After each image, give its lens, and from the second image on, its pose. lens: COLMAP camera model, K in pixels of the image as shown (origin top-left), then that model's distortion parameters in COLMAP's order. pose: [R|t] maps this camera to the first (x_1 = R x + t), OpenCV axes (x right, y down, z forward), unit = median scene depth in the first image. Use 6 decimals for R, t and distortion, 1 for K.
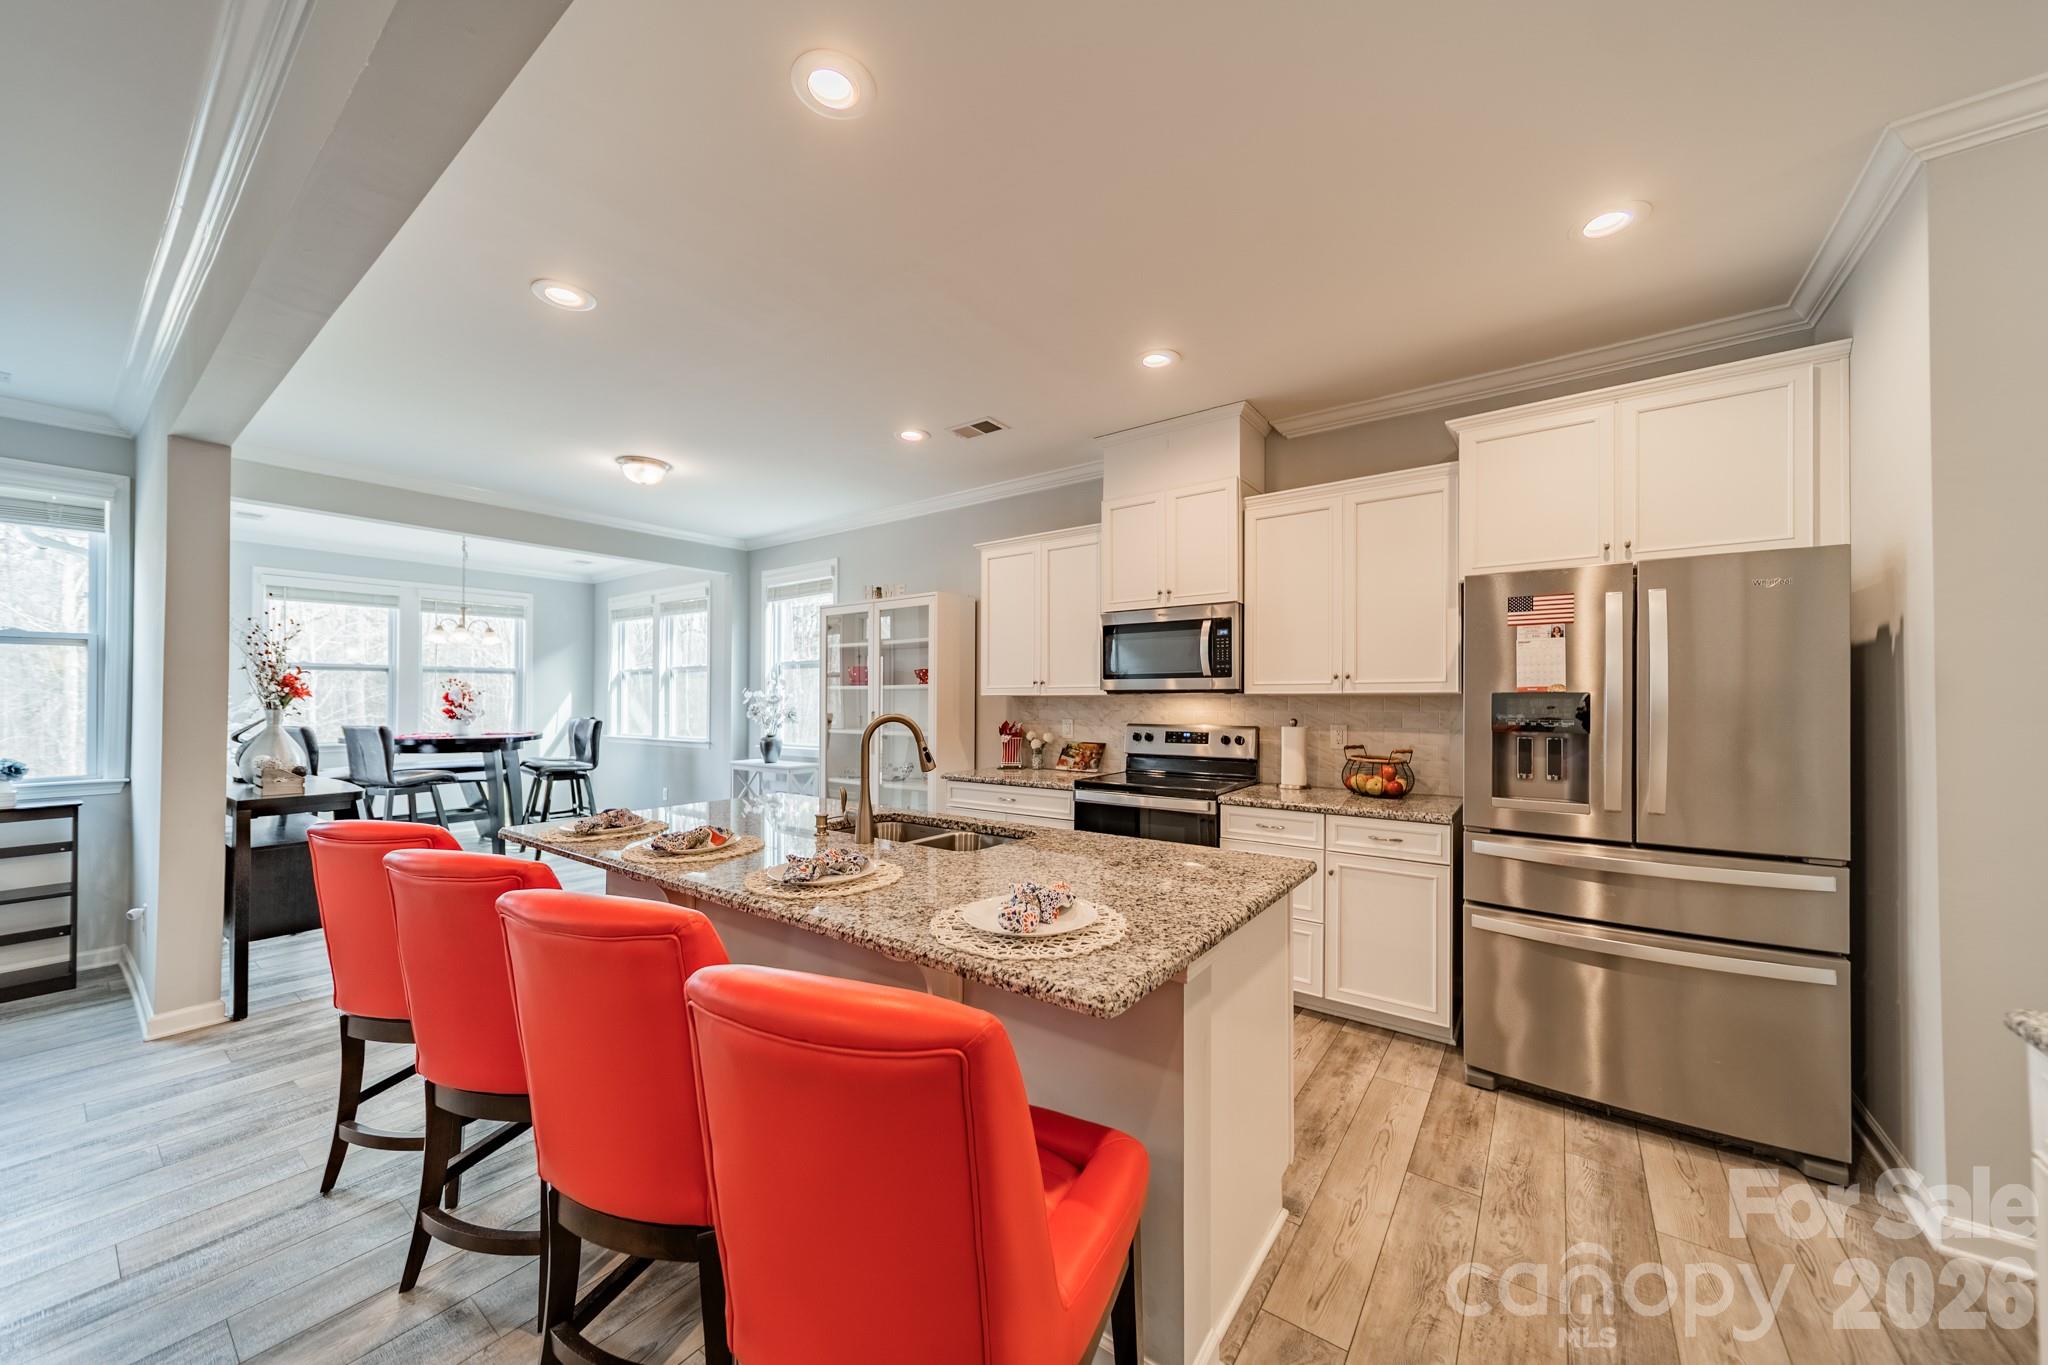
lens RADIAL K [[721.3, 0, 1020.9], [0, 721.3, 692.2], [0, 0, 1]] dist [0.005934, 0.000265]
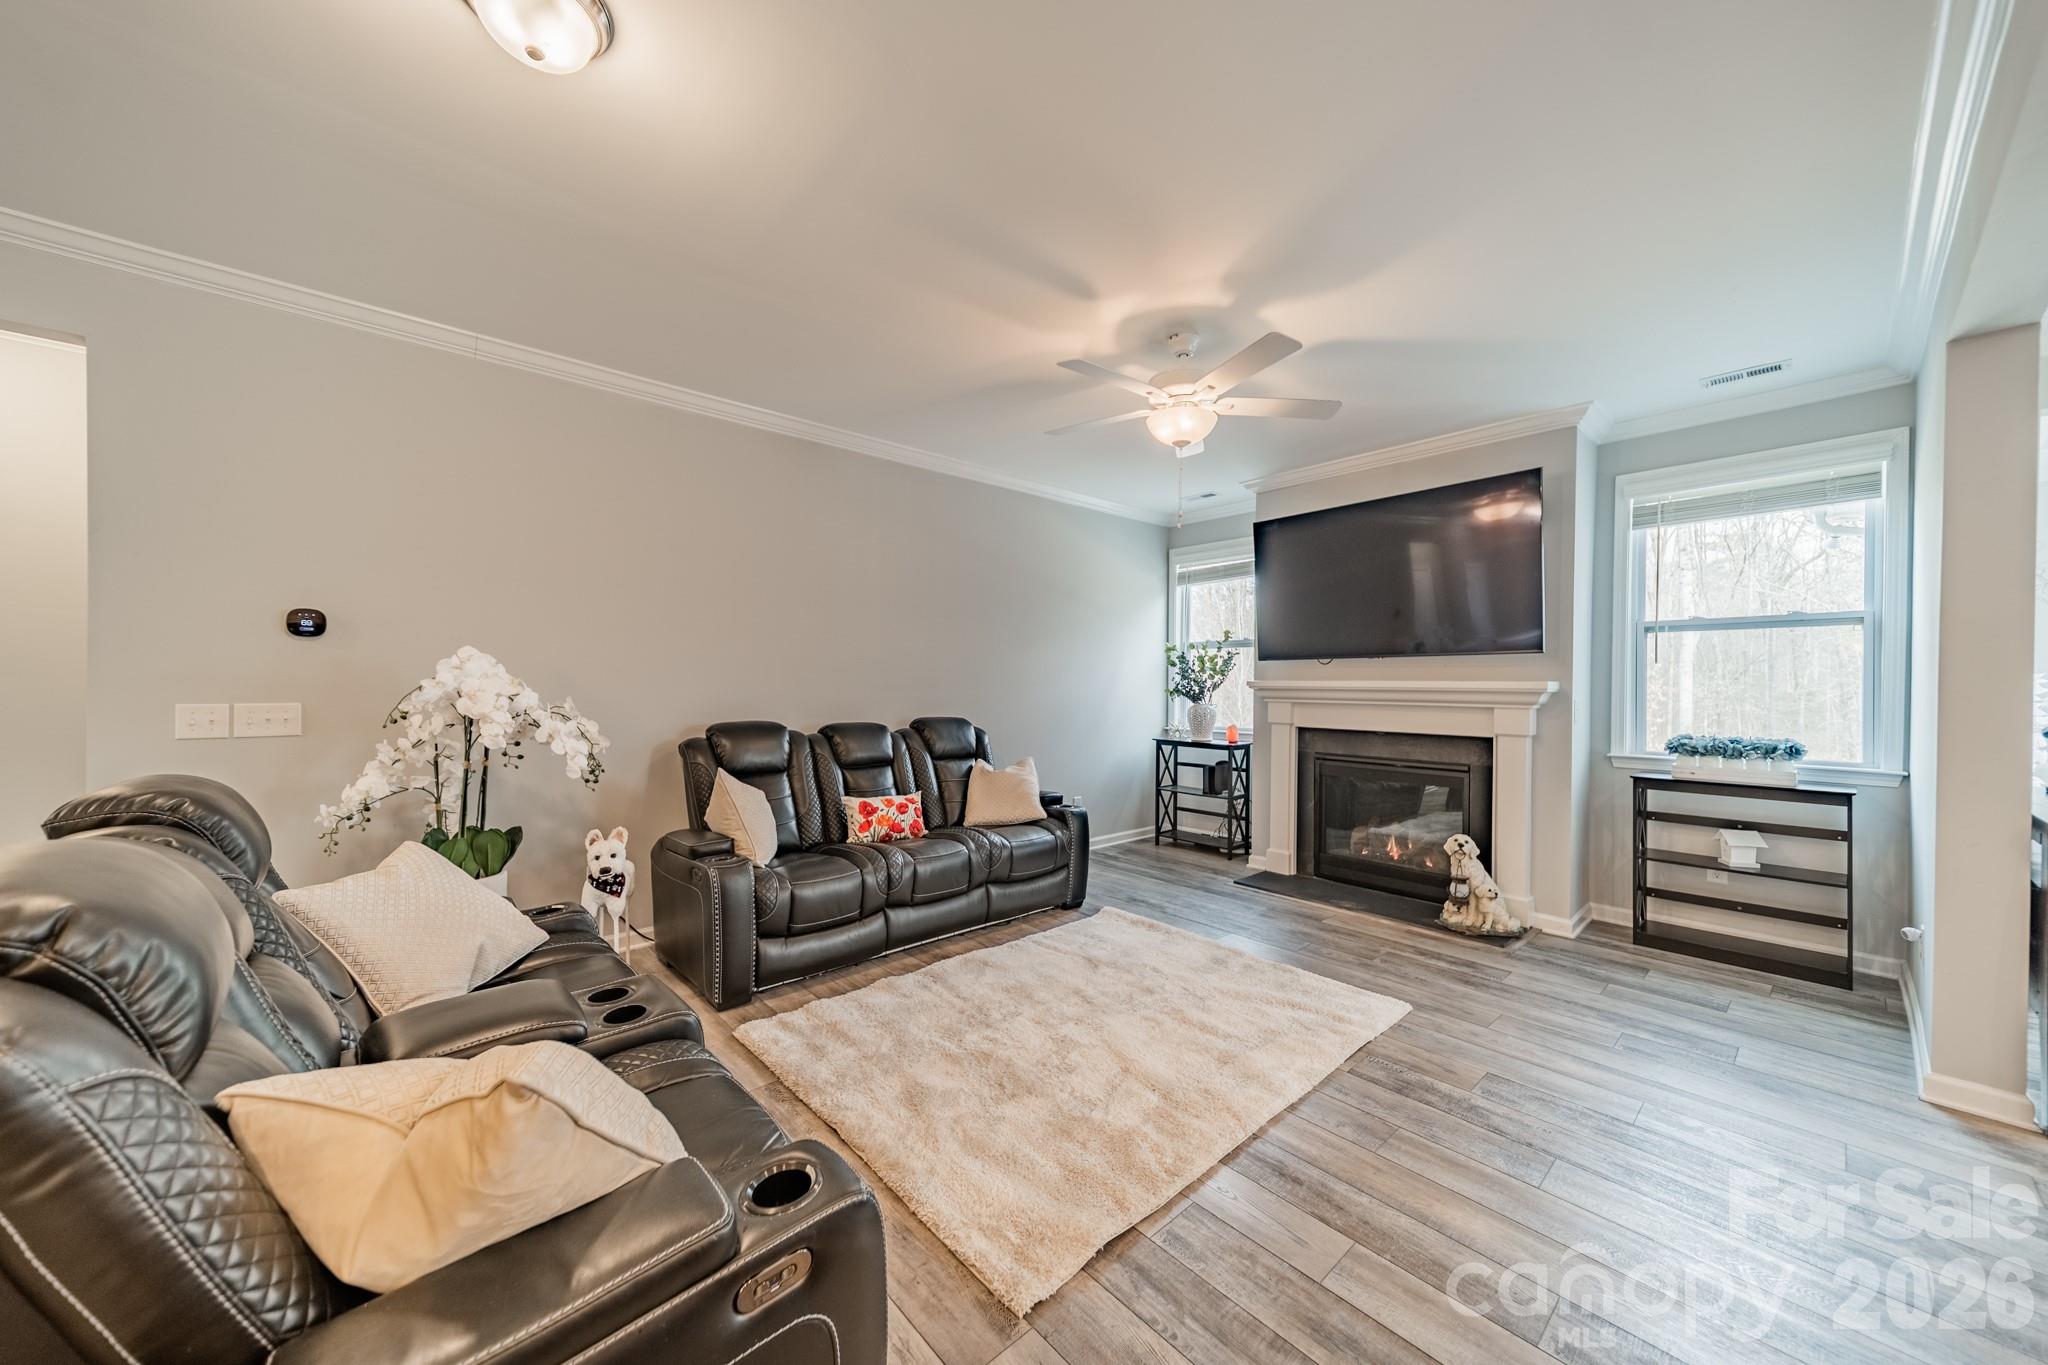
lens RADIAL K [[721.3, 0, 1027.2], [0, 721.3, 684.3], [0, 0, 1]] dist [0.005934, 0.000265]
pose [[-0.208486, 0.001253, -0.978025, -0.141562], [0.003706, 0.999993, 0.000491, 0.008695], [0.978018, -0.003522, -0.208489, 0.140822]]
